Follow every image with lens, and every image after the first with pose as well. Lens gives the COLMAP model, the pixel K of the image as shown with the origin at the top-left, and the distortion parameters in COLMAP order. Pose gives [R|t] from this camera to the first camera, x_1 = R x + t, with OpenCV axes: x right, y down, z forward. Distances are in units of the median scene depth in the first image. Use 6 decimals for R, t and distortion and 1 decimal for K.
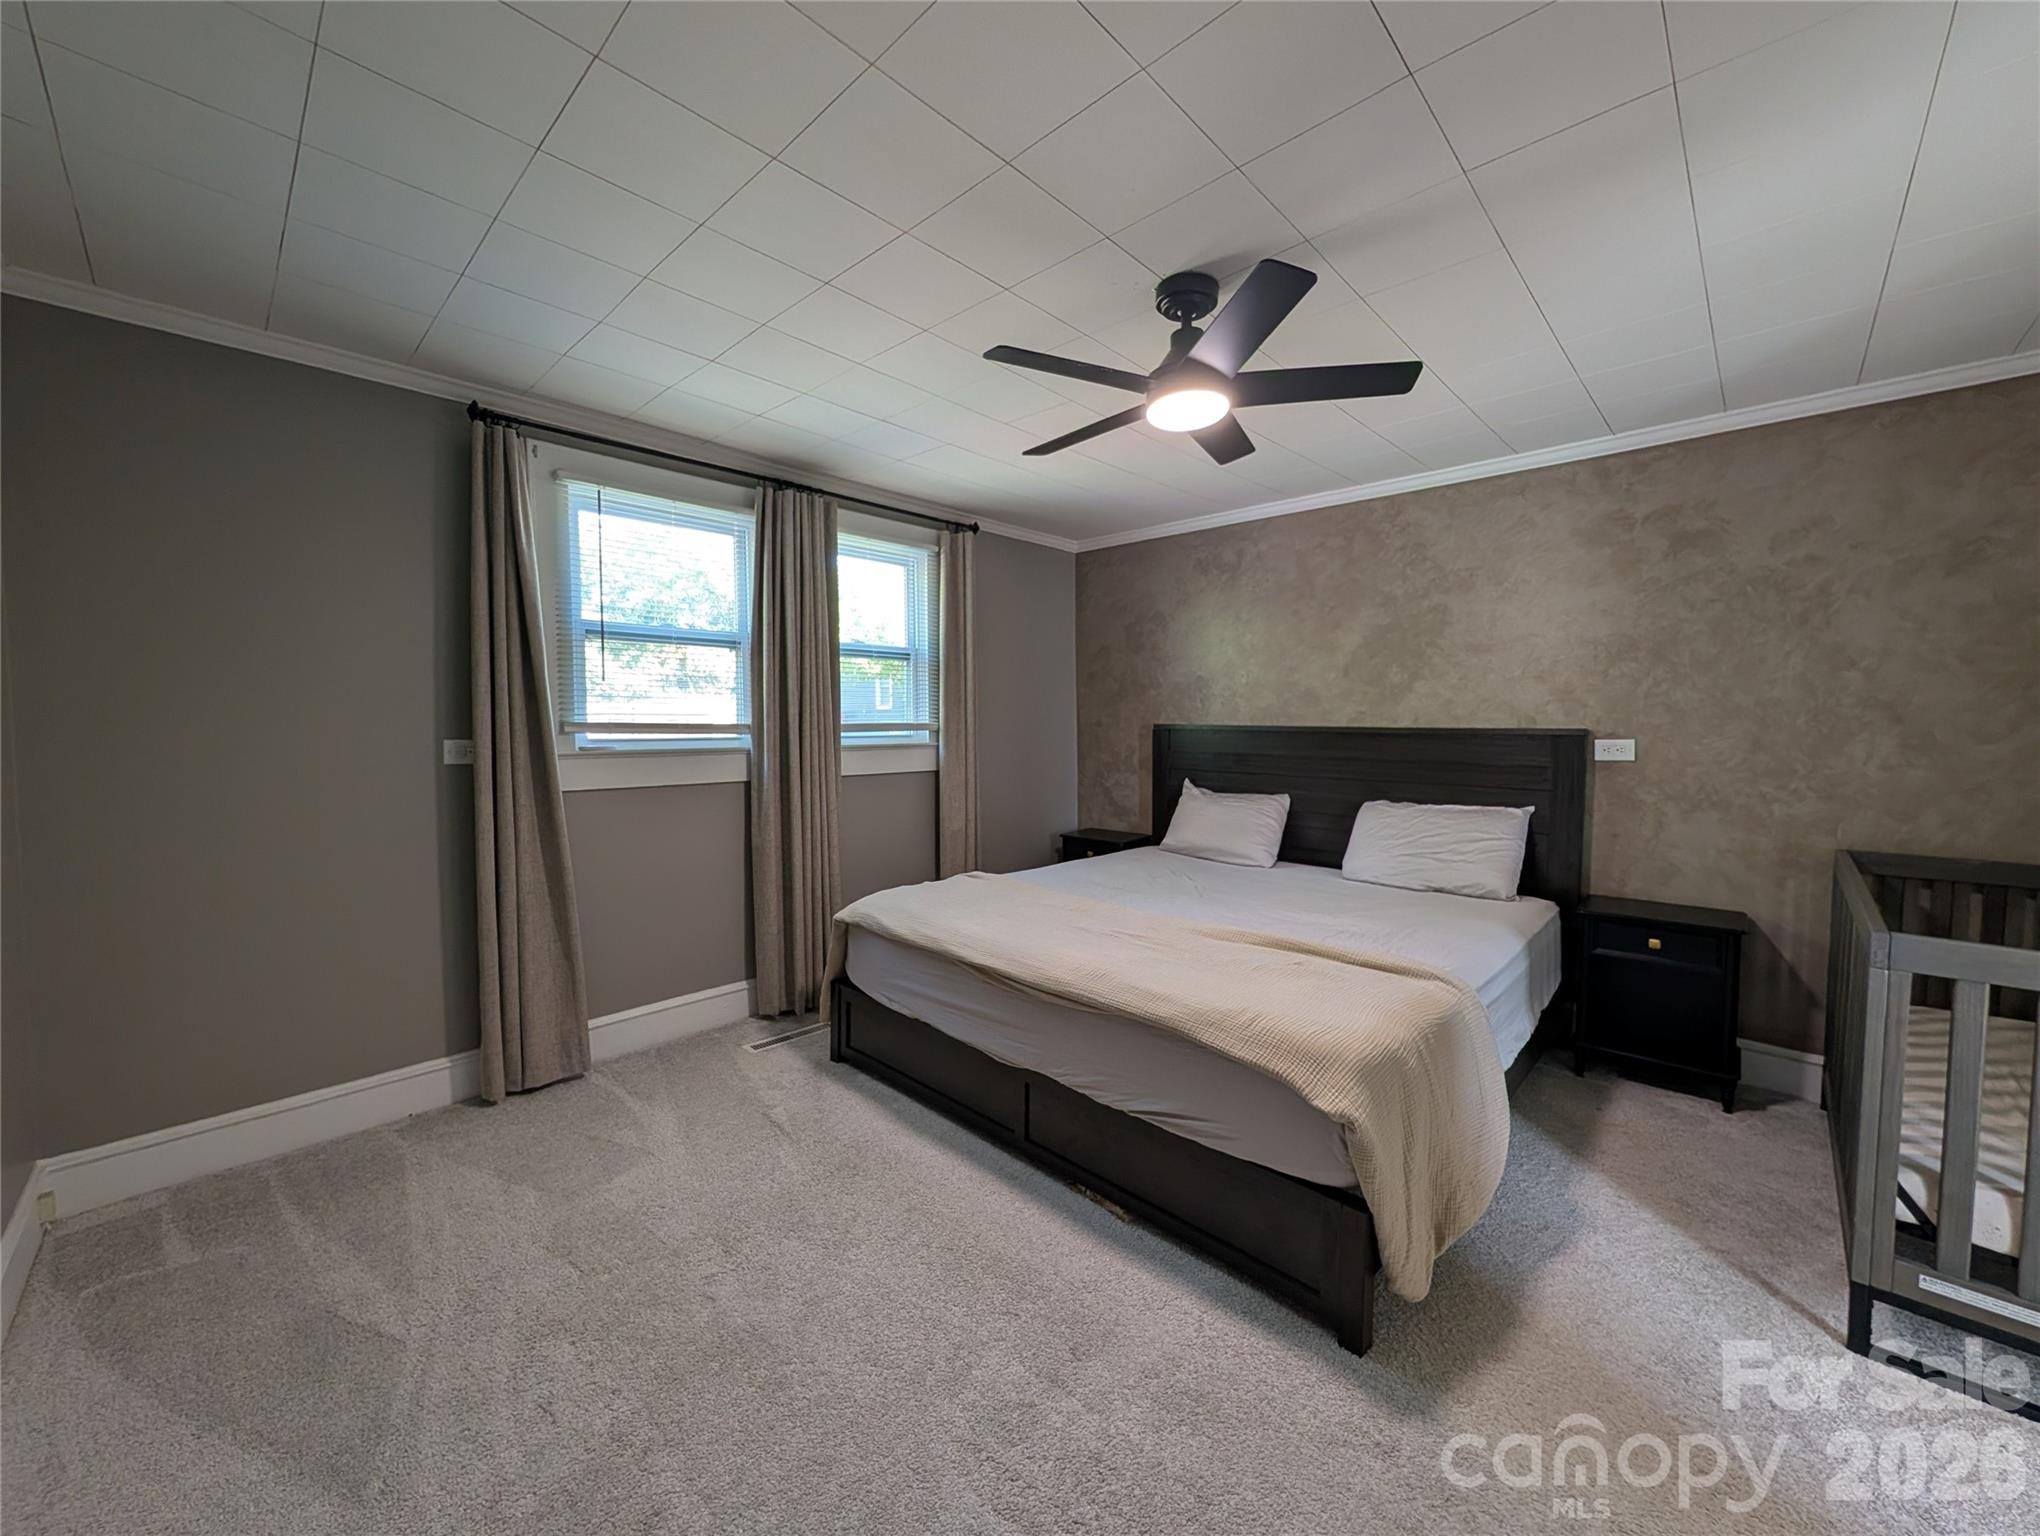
lens RADIAL K [[786.5, 0, 1021.1], [0, 786.5, 762.2], [0, 0, 1]] dist [-0.000745, 0.000535]
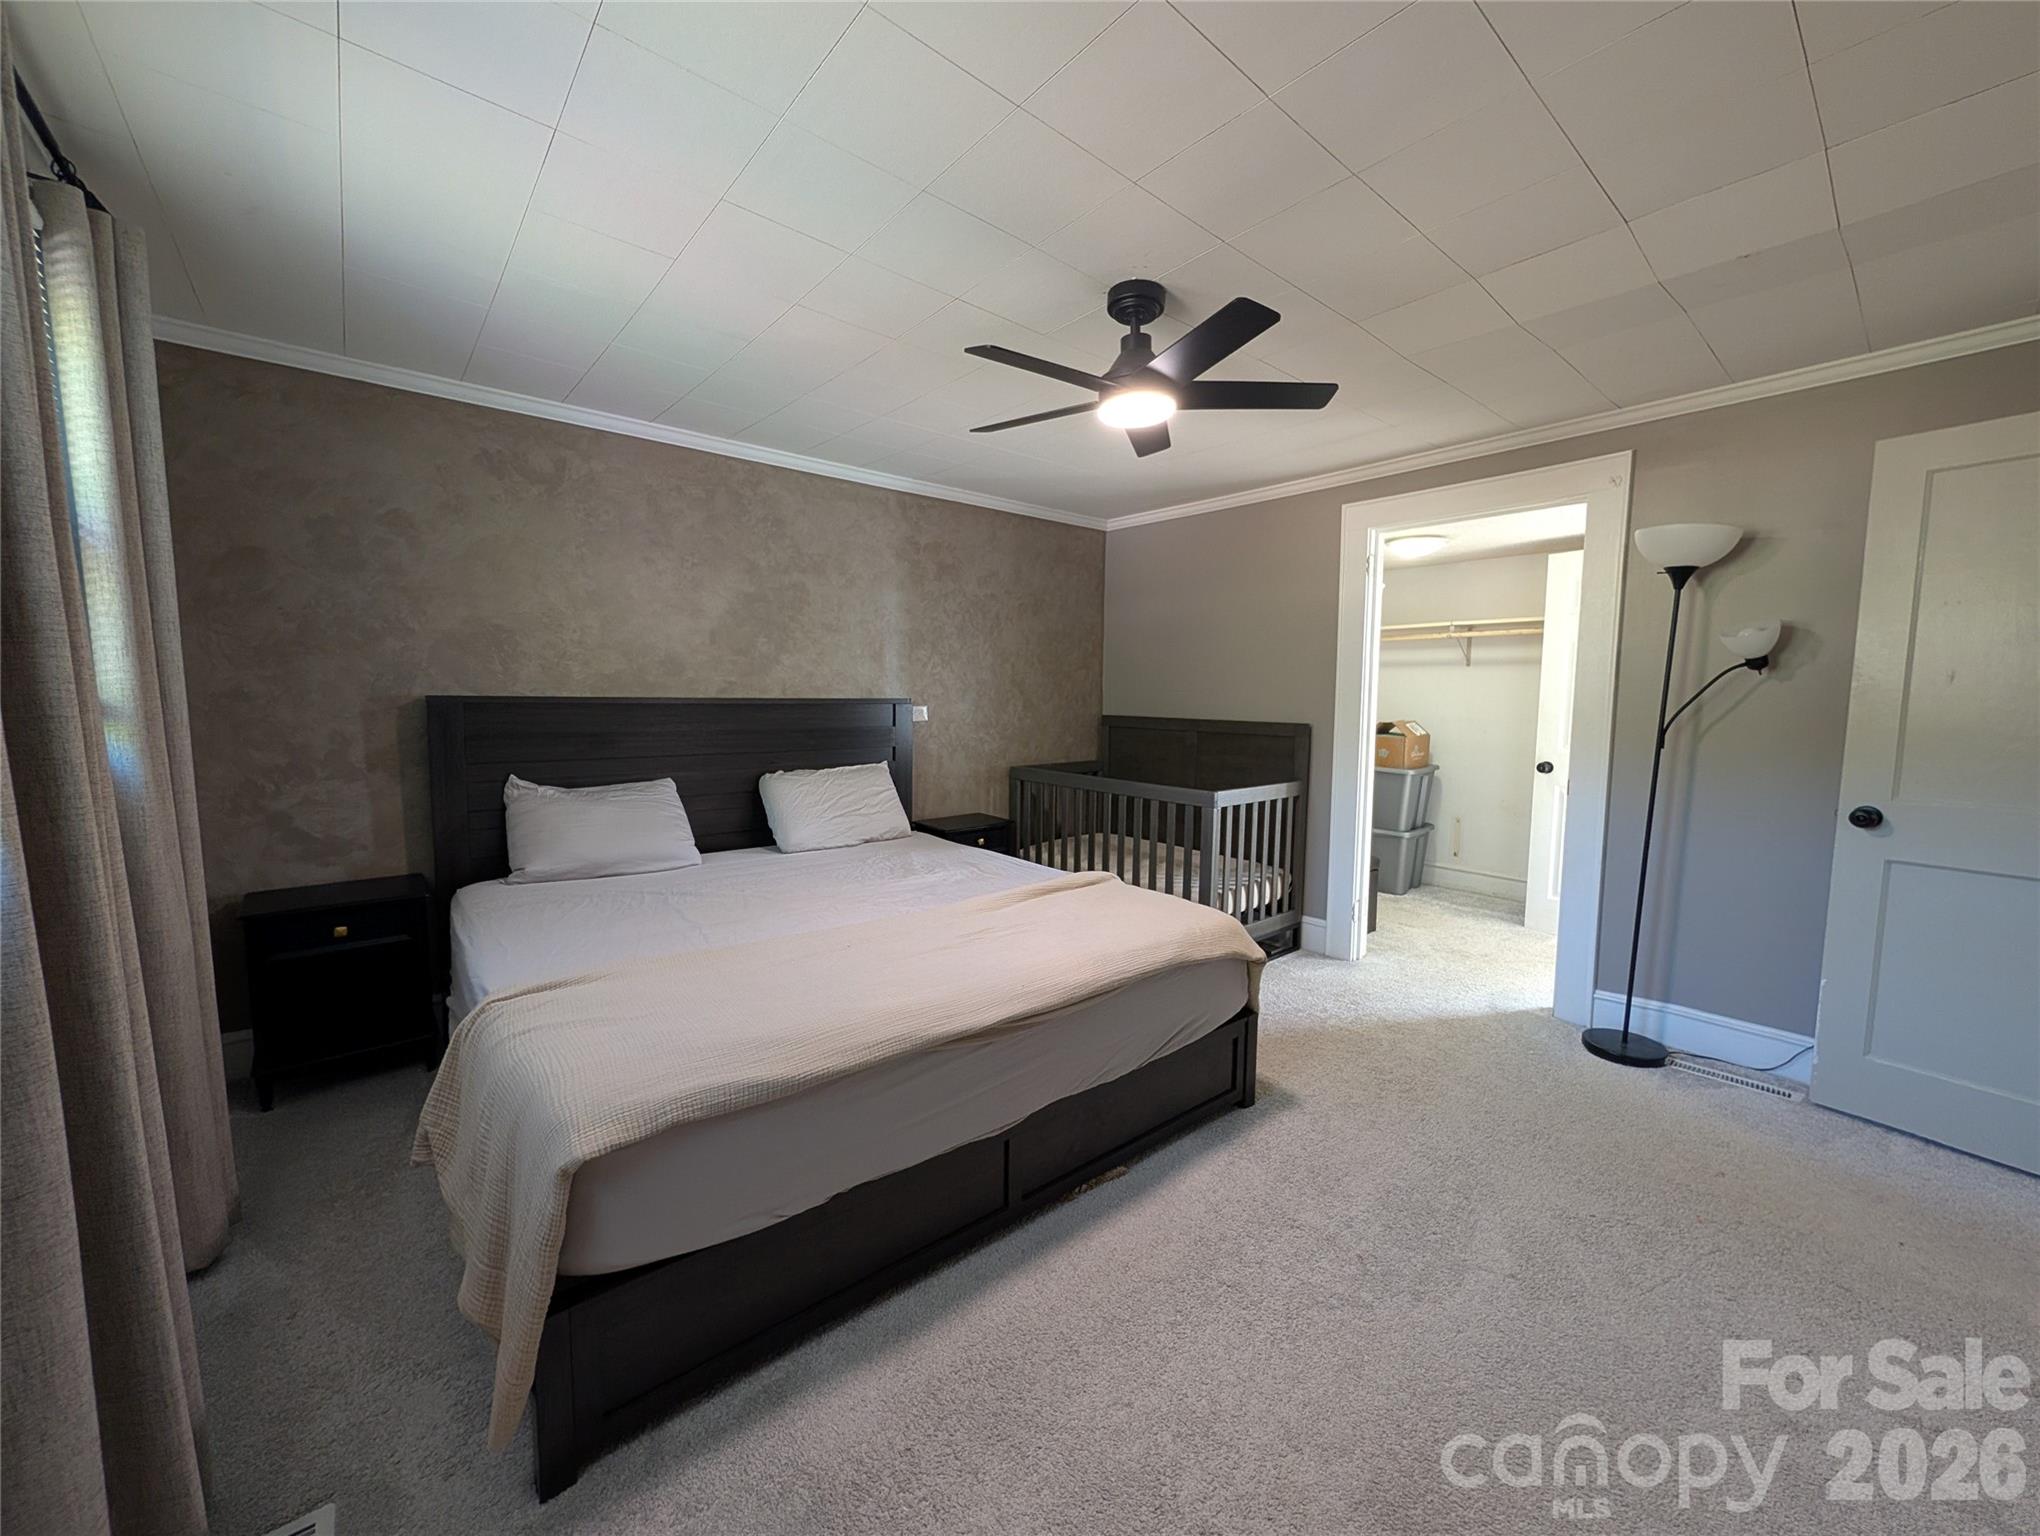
lens RADIAL K [[786.5, 0, 1021.1], [0, 786.5, 762.2], [0, 0, 1]] dist [-0.000745, 0.000535]
pose [[0.101038, -0.090792, 0.990731, -0.571555], [0.044174, 0.995255, 0.086701, -0.040775], [-0.993901, 0.035005, 0.104570, 0.657256]]
